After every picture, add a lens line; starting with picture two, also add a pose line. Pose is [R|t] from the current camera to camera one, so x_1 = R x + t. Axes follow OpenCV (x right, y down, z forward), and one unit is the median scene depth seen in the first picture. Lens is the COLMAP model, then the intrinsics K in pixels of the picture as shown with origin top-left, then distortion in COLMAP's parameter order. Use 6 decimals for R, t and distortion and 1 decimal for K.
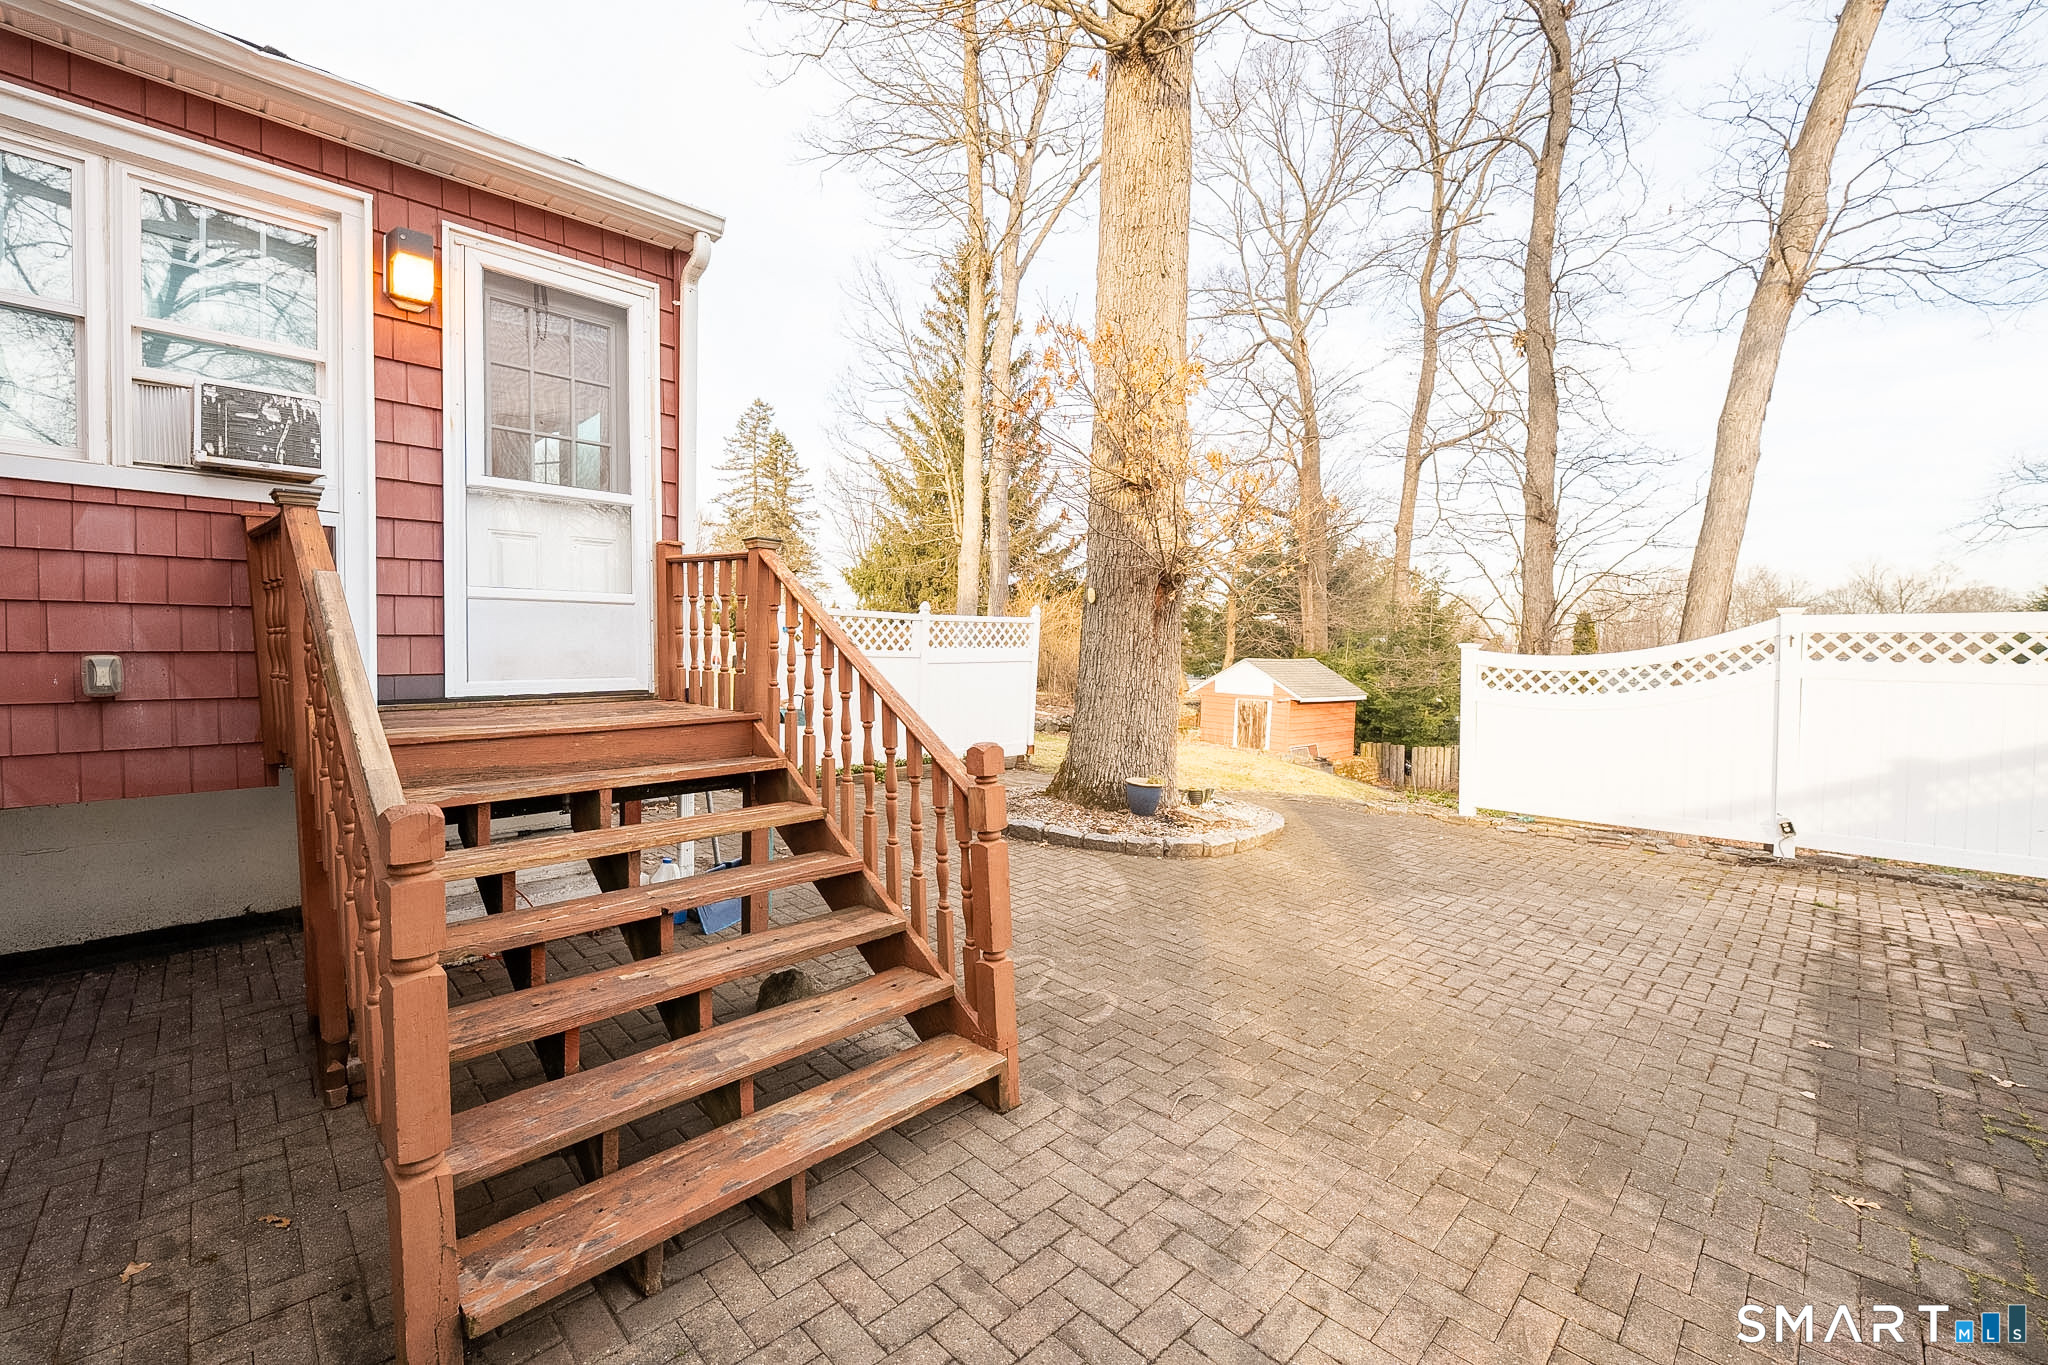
lens RADIAL K [[820.7, 0, 1024.0], [0, 820.7, 682.5], [0, 0, 1]] dist [-0.025200, 0.005295]
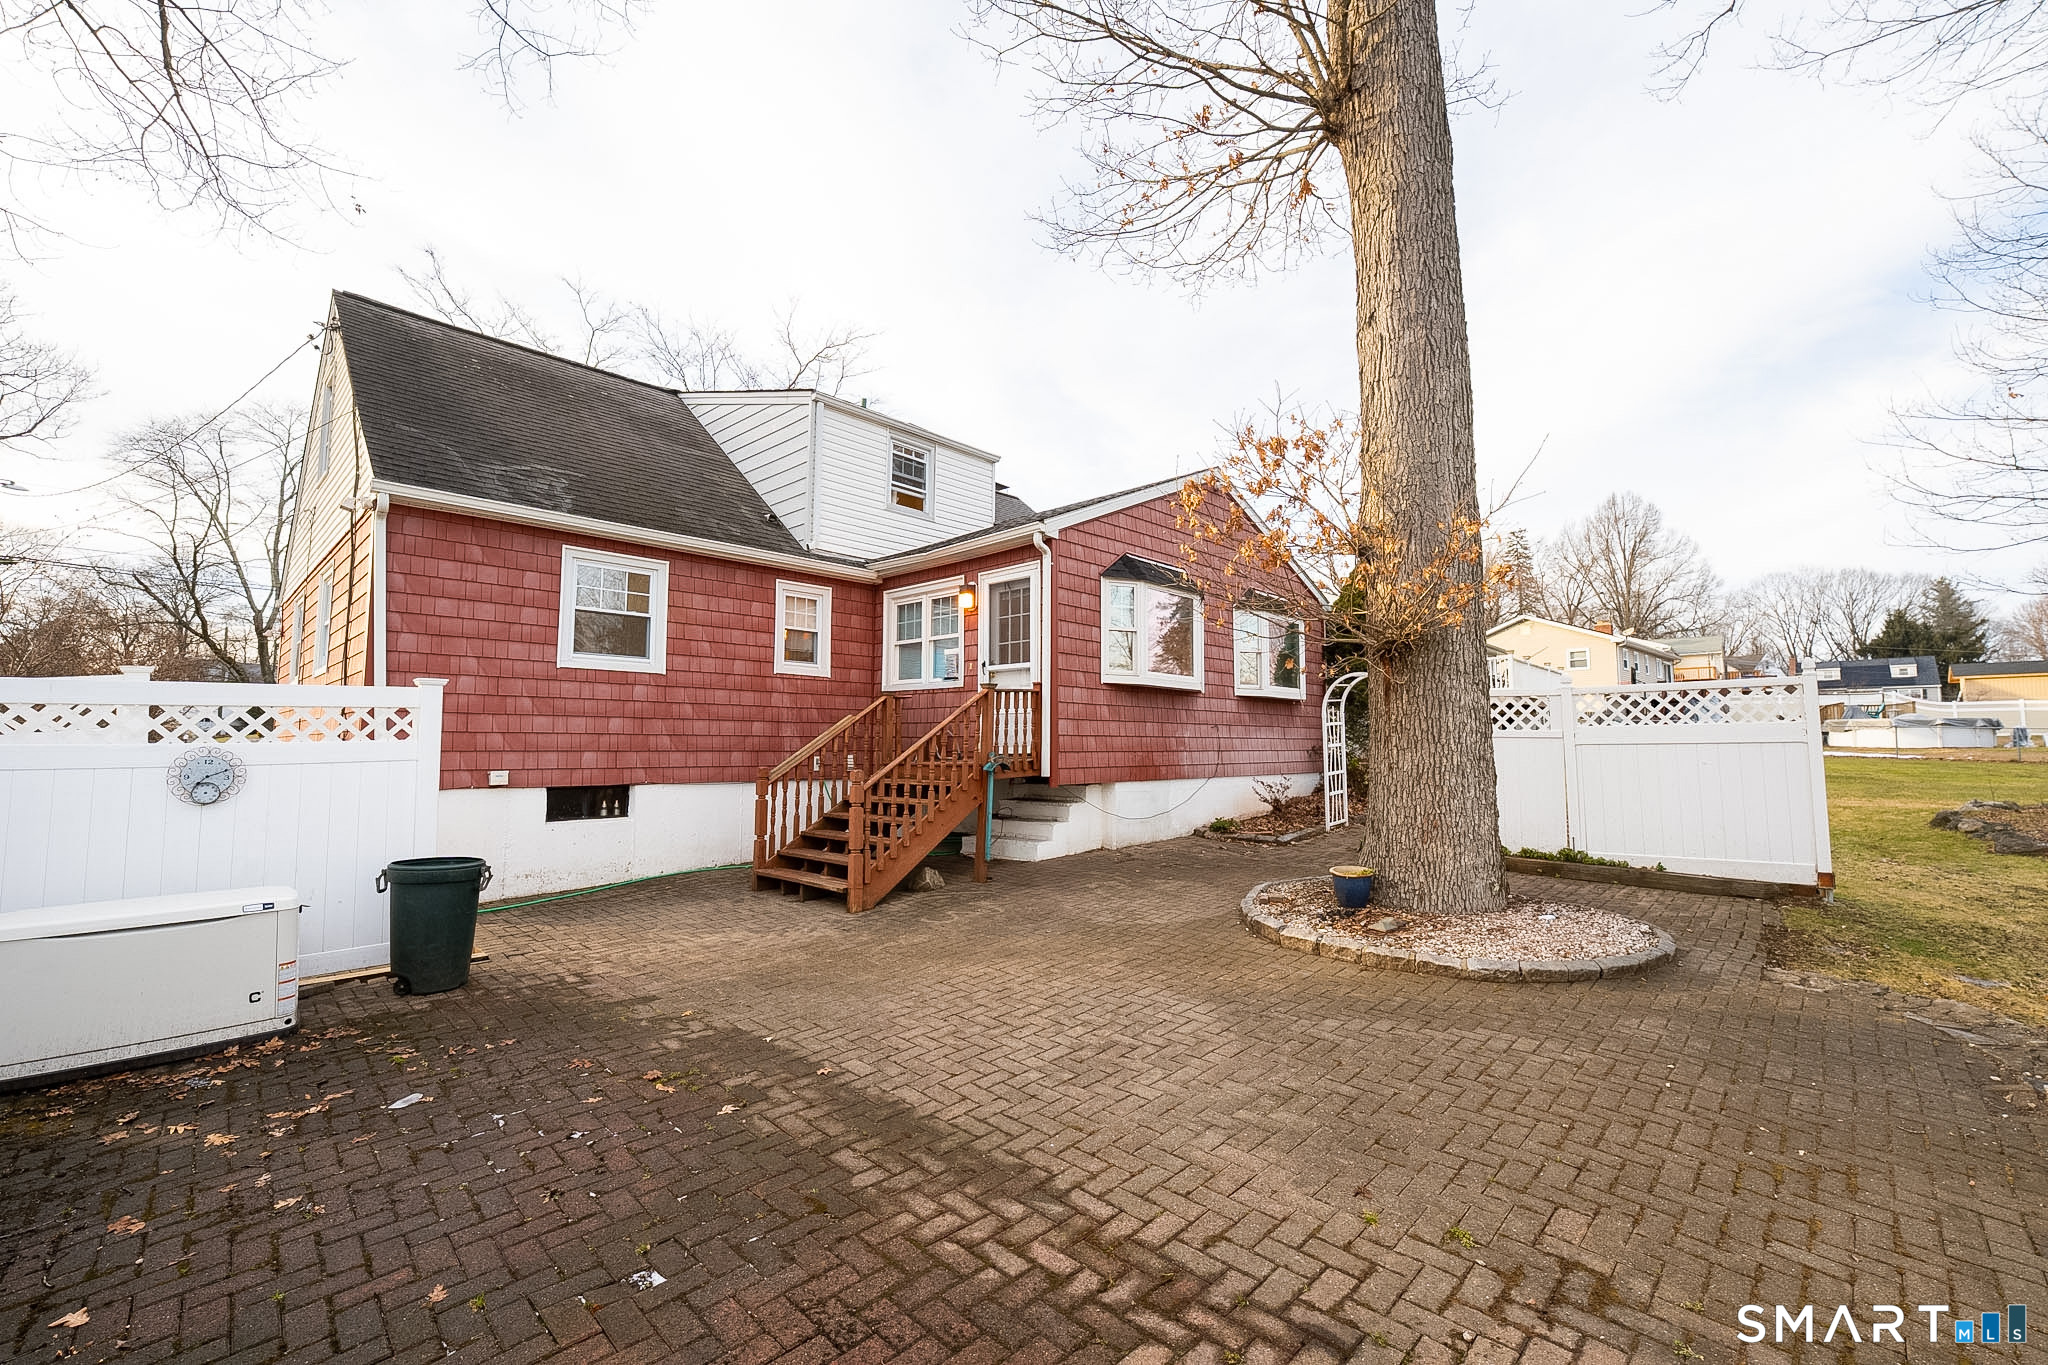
lens RADIAL K [[820.7, 0, 1024.0], [0, 820.7, 682.5], [0, 0, 1]] dist [-0.025200, 0.005295]
pose [[0.015576, -0.073486, -0.997175, 1.876711], [-0.032697, 0.996725, -0.073964, -0.016097], [0.999344, 0.033757, 0.013122, 1.072958]]
